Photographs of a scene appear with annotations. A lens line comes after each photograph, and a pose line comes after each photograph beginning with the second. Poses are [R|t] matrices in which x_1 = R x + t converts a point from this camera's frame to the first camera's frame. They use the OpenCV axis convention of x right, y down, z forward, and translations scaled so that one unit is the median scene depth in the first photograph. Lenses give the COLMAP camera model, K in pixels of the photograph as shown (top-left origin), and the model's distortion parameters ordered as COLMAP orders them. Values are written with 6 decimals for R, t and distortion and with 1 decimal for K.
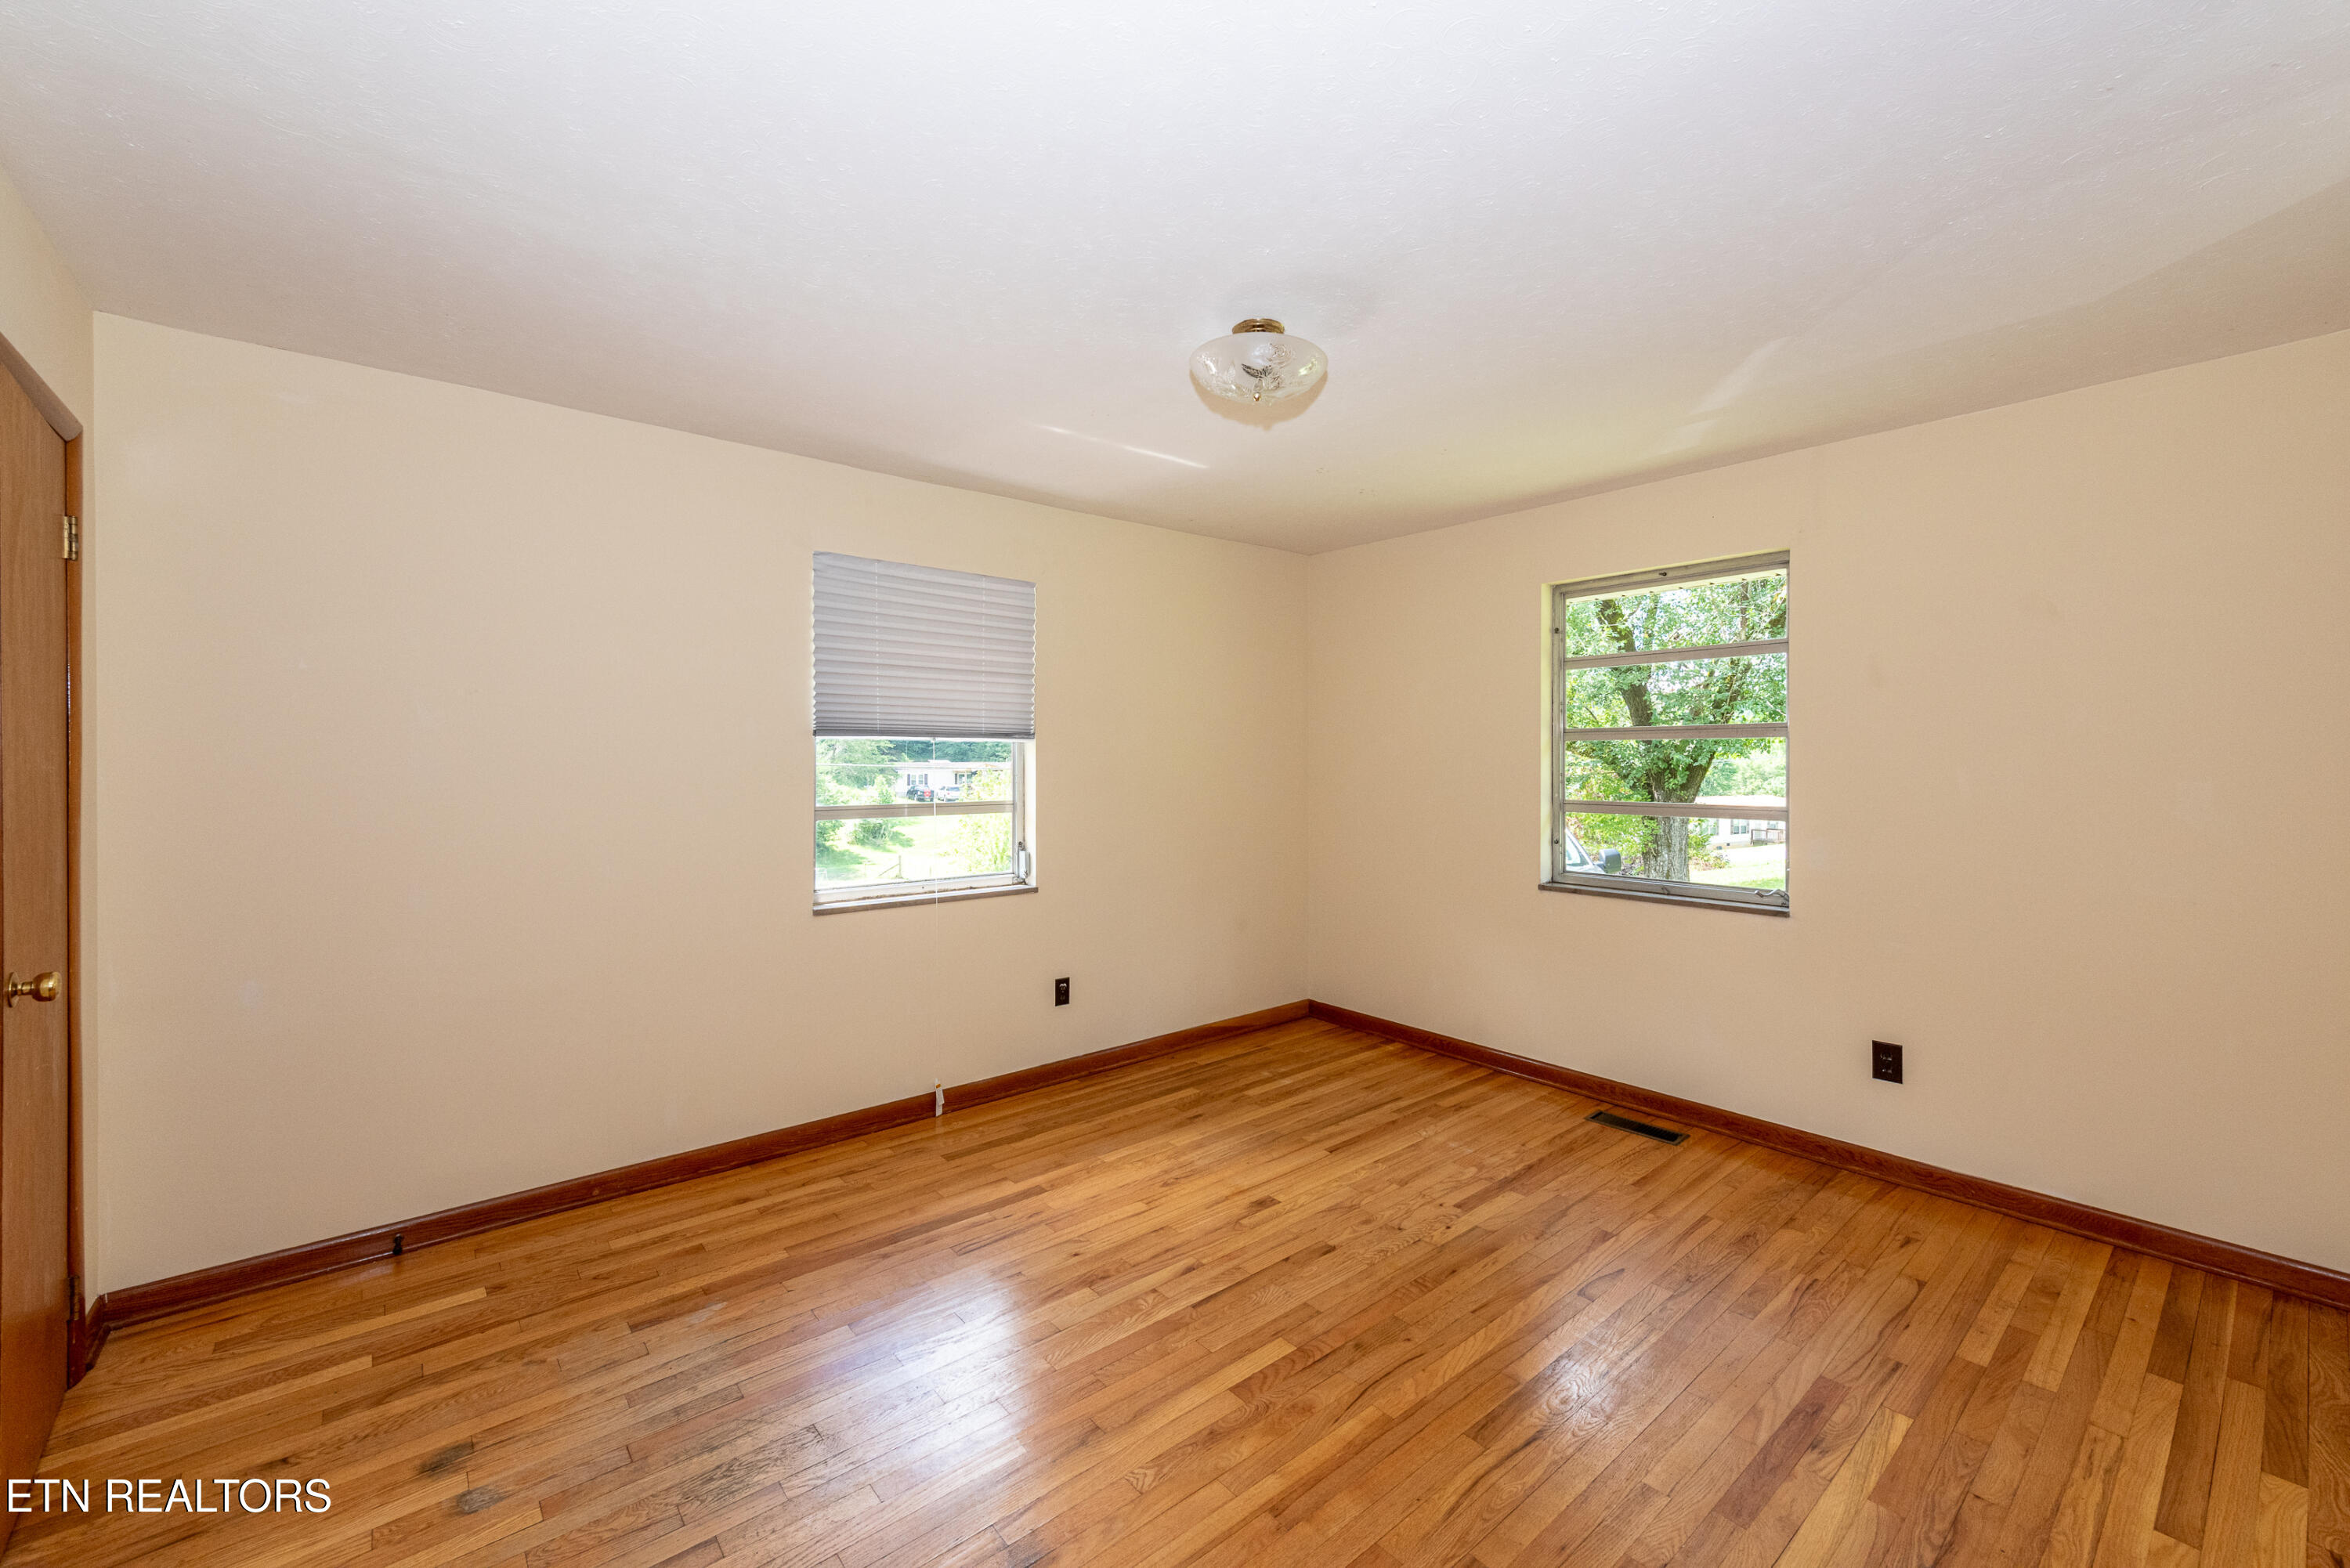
lens RADIAL K [[942.1, 0, 1182.5], [0, 942.1, 777.7], [0, 0, 1]] dist [0.000330, -0.000472]
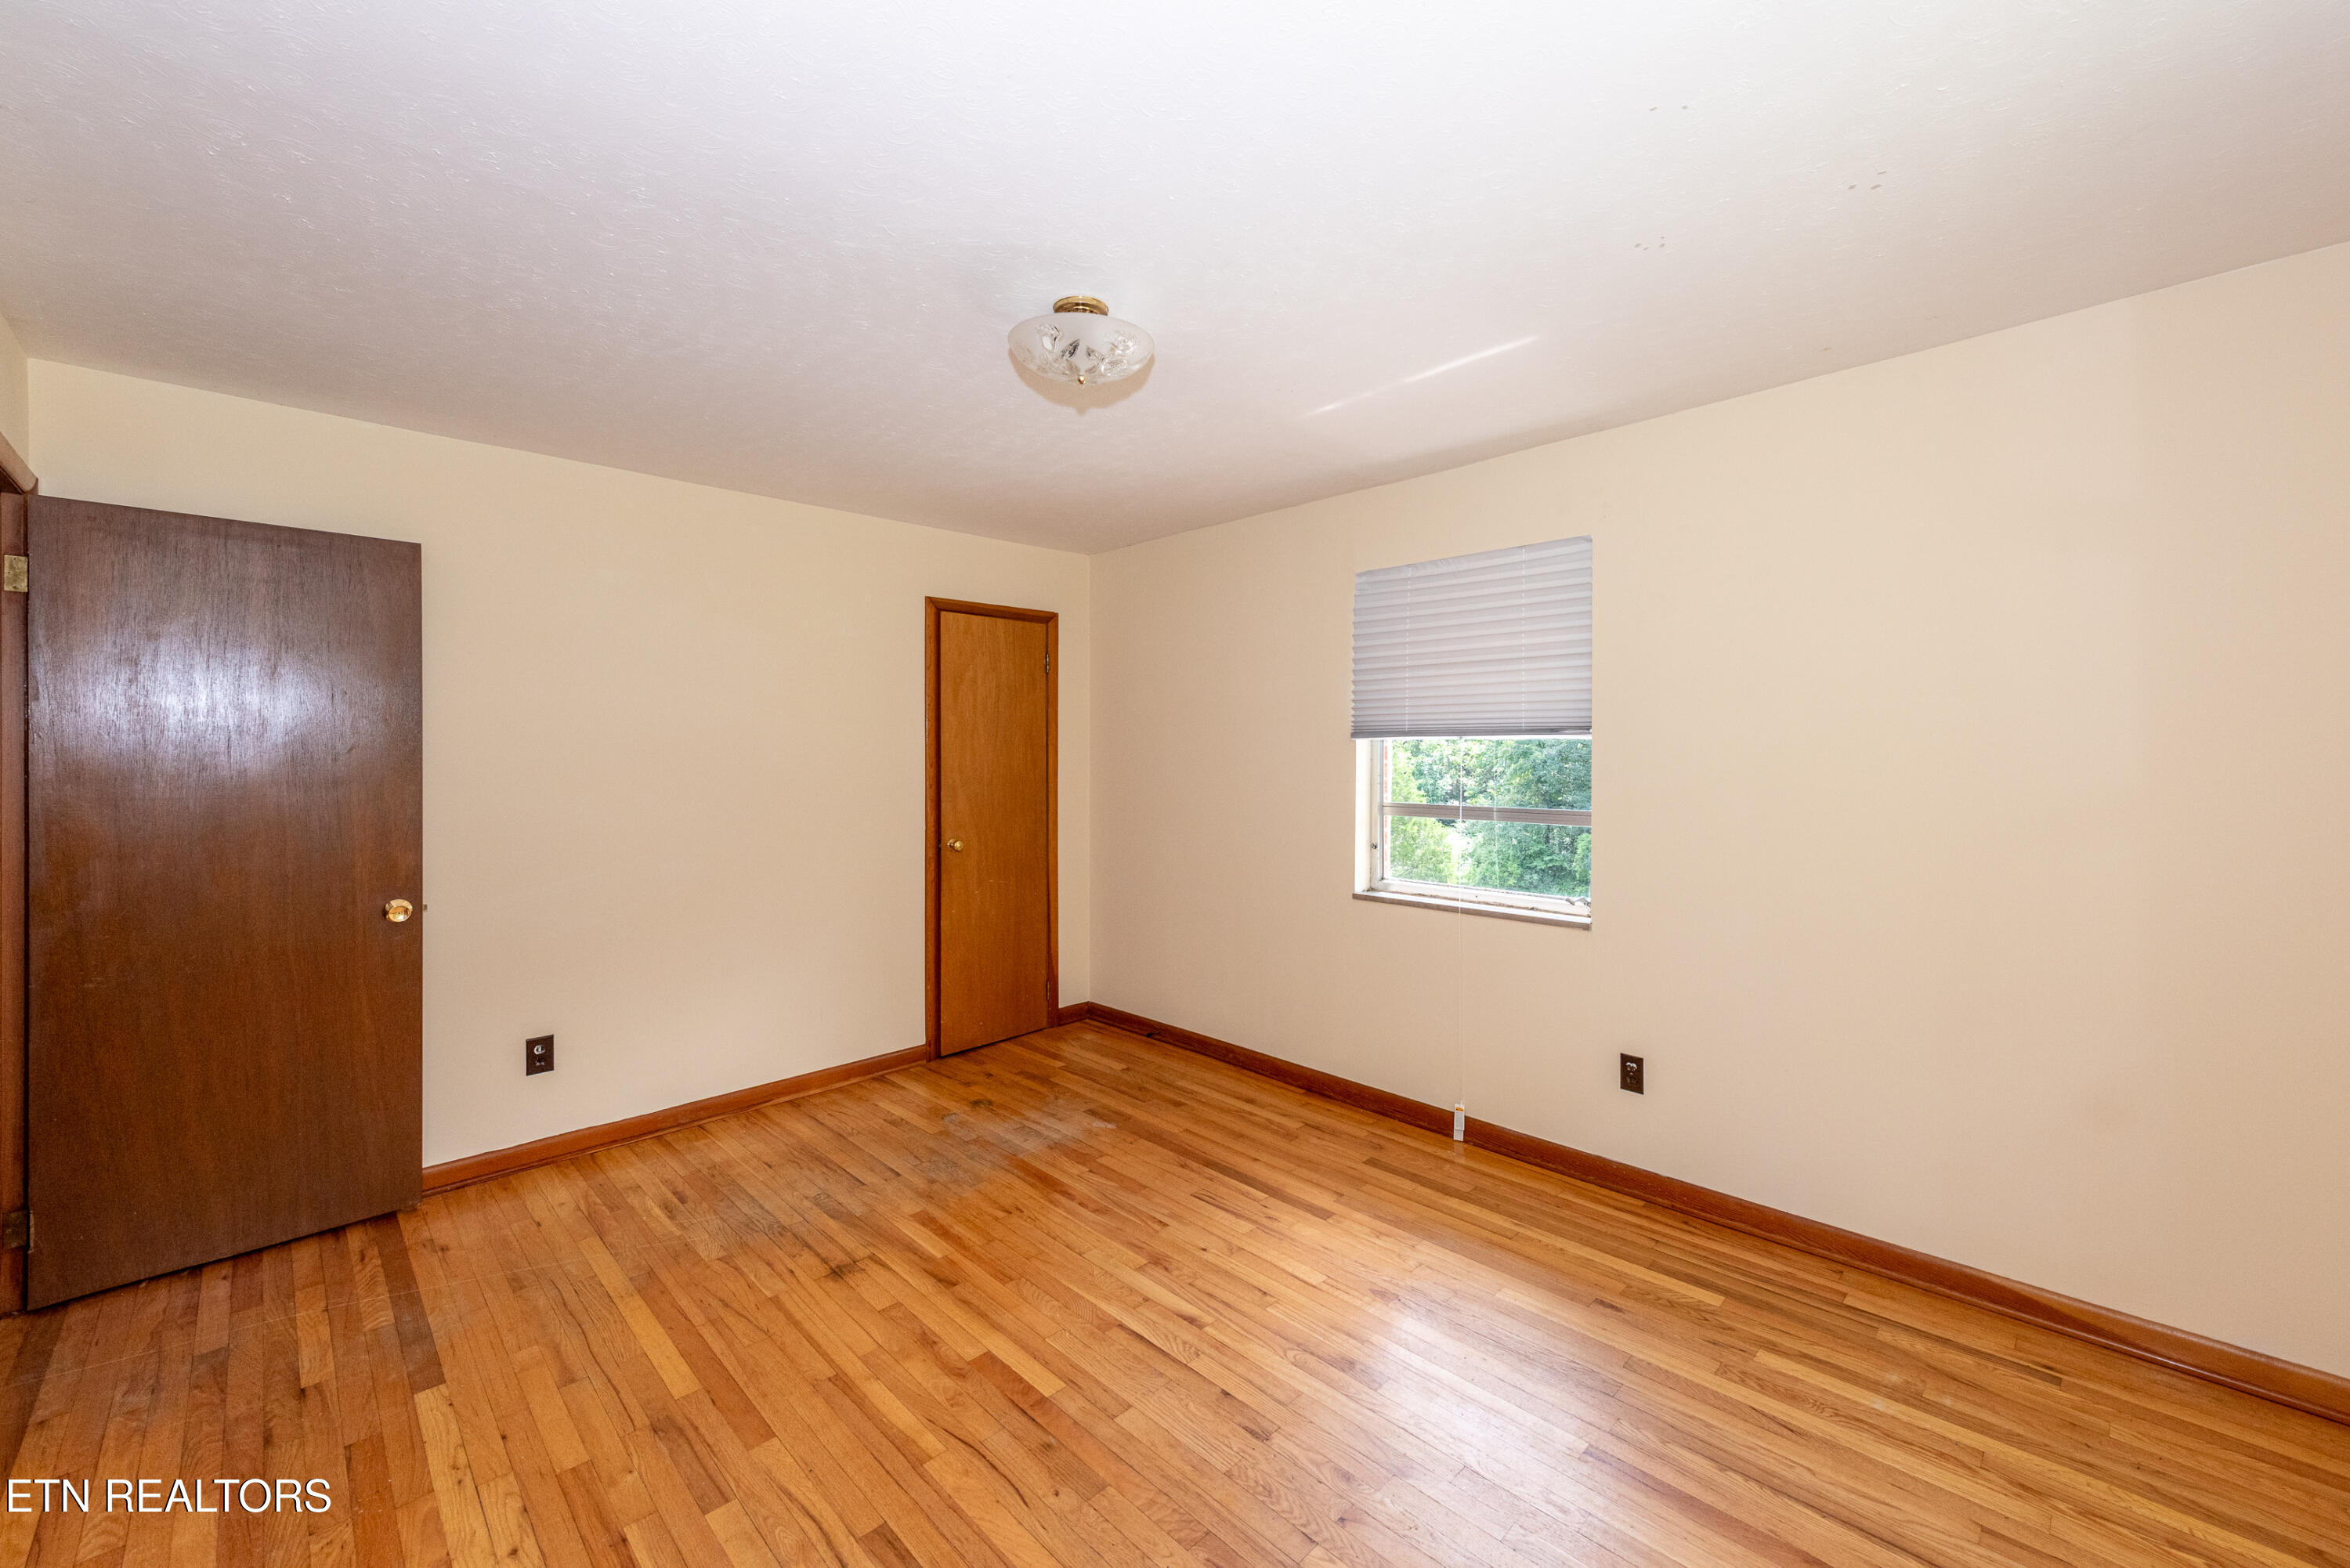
lens RADIAL K [[942.1, 0, 1183.4], [0, 942.1, 763.1], [0, 0, 1]] dist [0.000330, -0.000472]
pose [[0.074548, 0.011492, -0.997151, 0.695596], [-0.024674, 0.999649, 0.009677, -0.019244], [0.996912, 0.023882, 0.074806, 0.697219]]
